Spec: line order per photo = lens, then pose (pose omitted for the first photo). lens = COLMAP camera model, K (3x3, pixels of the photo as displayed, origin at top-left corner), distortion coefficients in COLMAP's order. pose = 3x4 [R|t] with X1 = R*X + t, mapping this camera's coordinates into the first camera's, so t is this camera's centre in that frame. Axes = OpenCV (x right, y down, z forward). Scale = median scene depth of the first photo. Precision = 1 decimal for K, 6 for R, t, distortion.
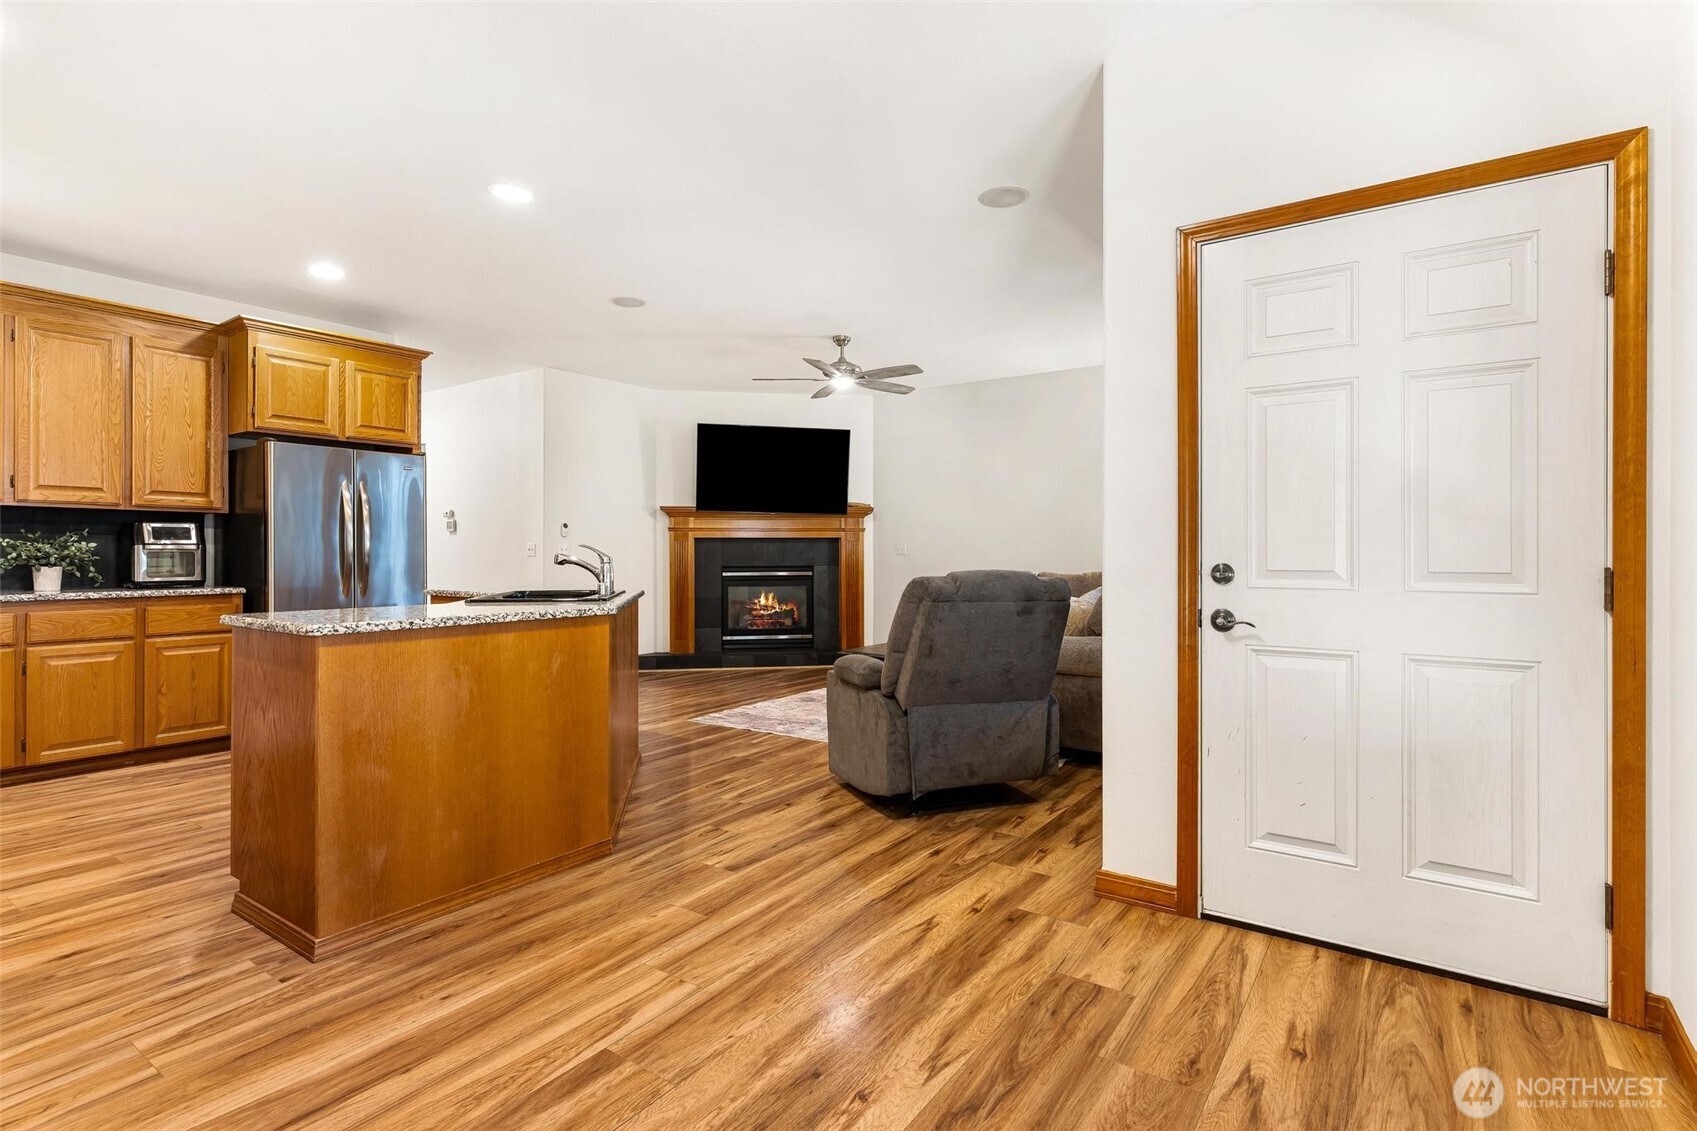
lens RADIAL K [[822.2, 0, 850.5], [0, 822.2, 560.6], [0, 0, 1]] dist [0.006783, 0.001036]
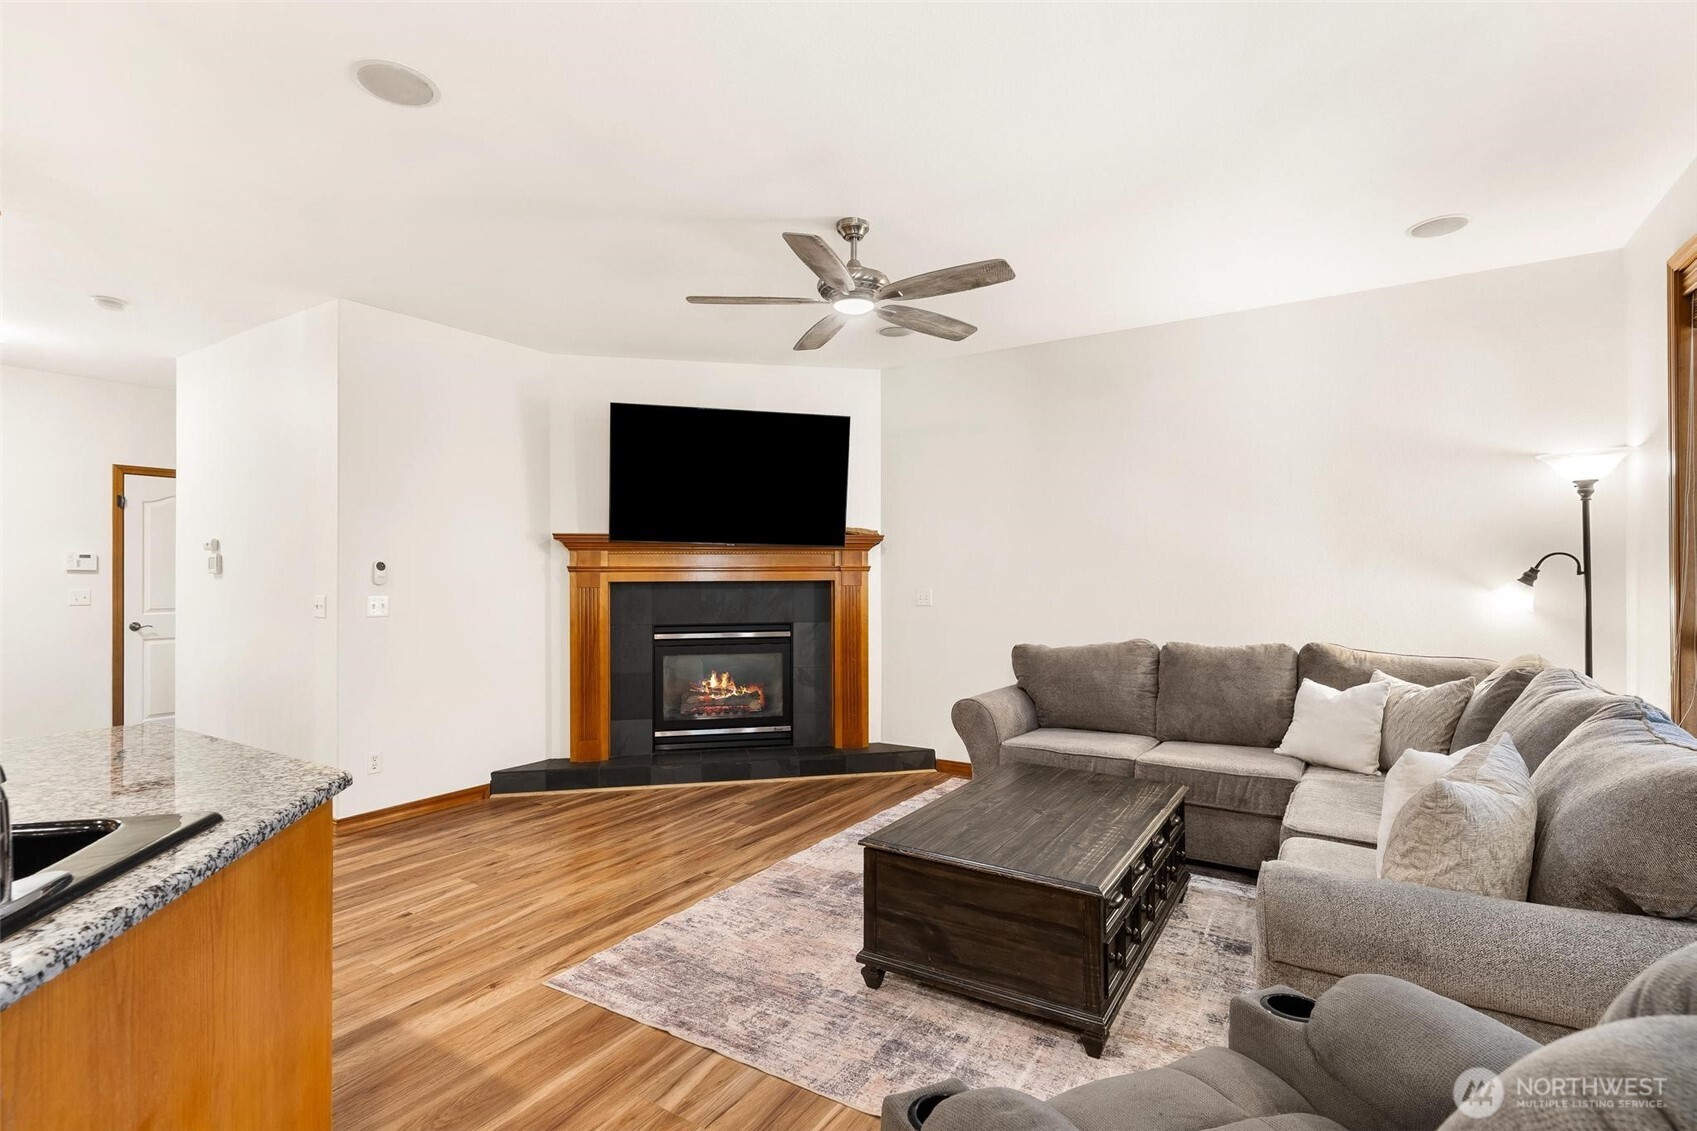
lens RADIAL K [[822.2, 0, 848.8], [0, 822.2, 563.2], [0, 0, 1]] dist [0.006783, 0.001036]
pose [[0.999417, 0.000614, 0.034126, -0.023207], [0.000230, 0.999694, -0.024726, -0.026299], [-0.034130, 0.024720, 0.999112, 0.343719]]
